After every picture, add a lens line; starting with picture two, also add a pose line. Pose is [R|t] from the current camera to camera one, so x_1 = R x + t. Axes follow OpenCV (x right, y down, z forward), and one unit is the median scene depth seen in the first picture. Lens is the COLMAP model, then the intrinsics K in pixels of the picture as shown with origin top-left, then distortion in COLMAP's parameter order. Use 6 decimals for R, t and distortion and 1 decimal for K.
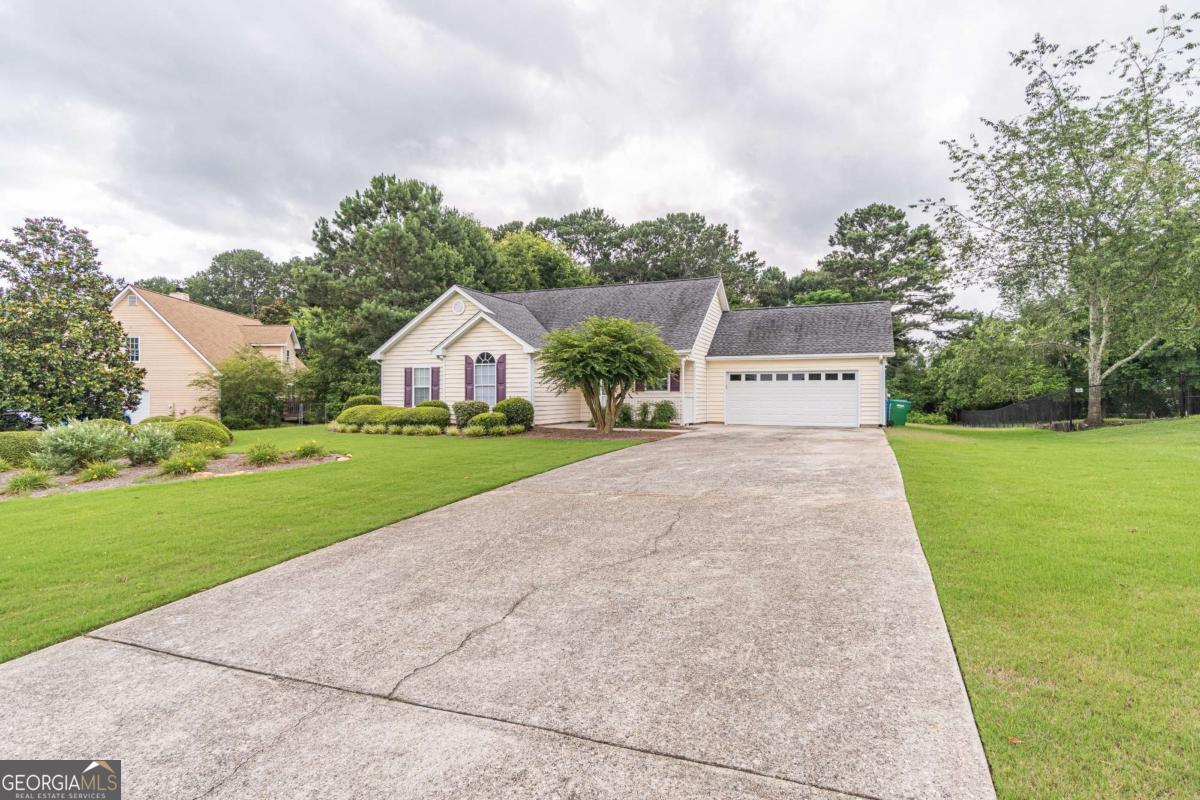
lens RADIAL K [[627.8, 0, 600.0], [0, 627.8, 400.0], [0, 0, 1]] dist [0.004764, -0.000492]
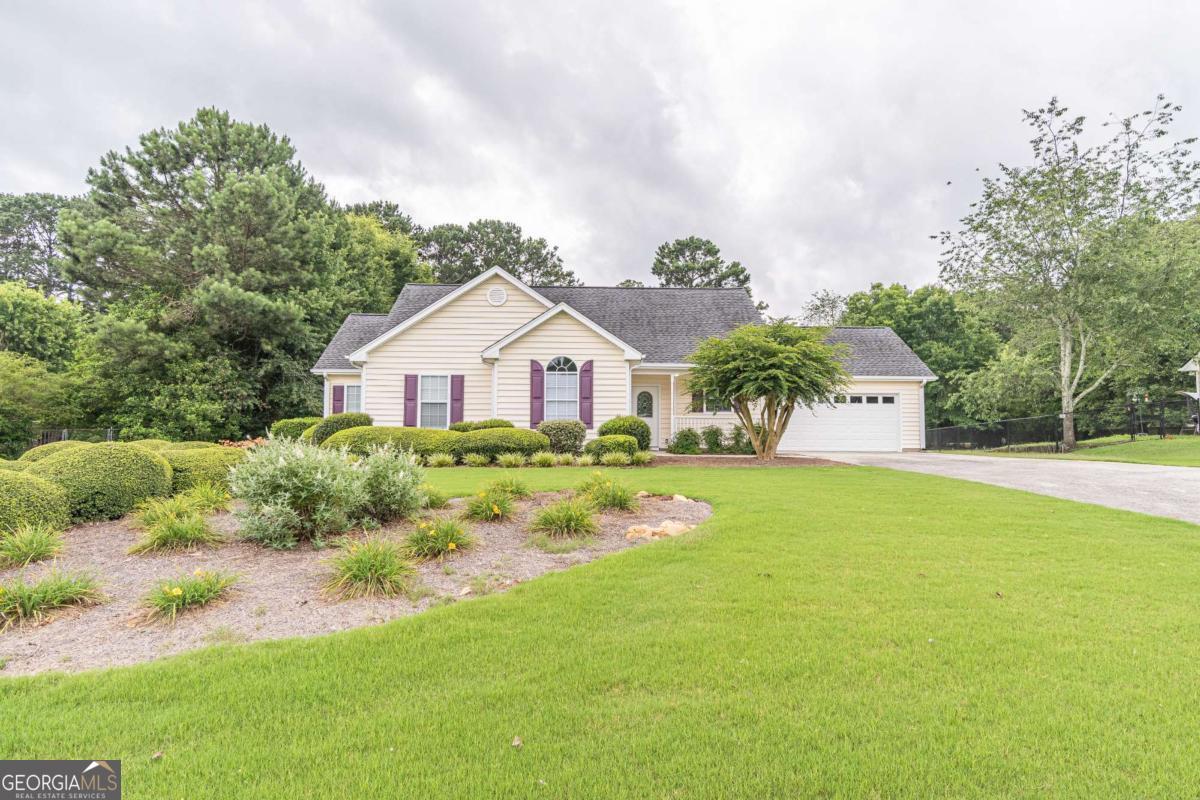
lens RADIAL K [[685.9, 0, 600.0], [0, 685.9, 400.0], [0, 0, 1]] dist [-0.000103, 0.002320]
pose [[0.905978, 0.021759, 0.422765, -0.445284], [-0.000682, 0.998752, -0.049943, 0.015790], [-0.423324, 0.044958, 0.904862, 0.213982]]
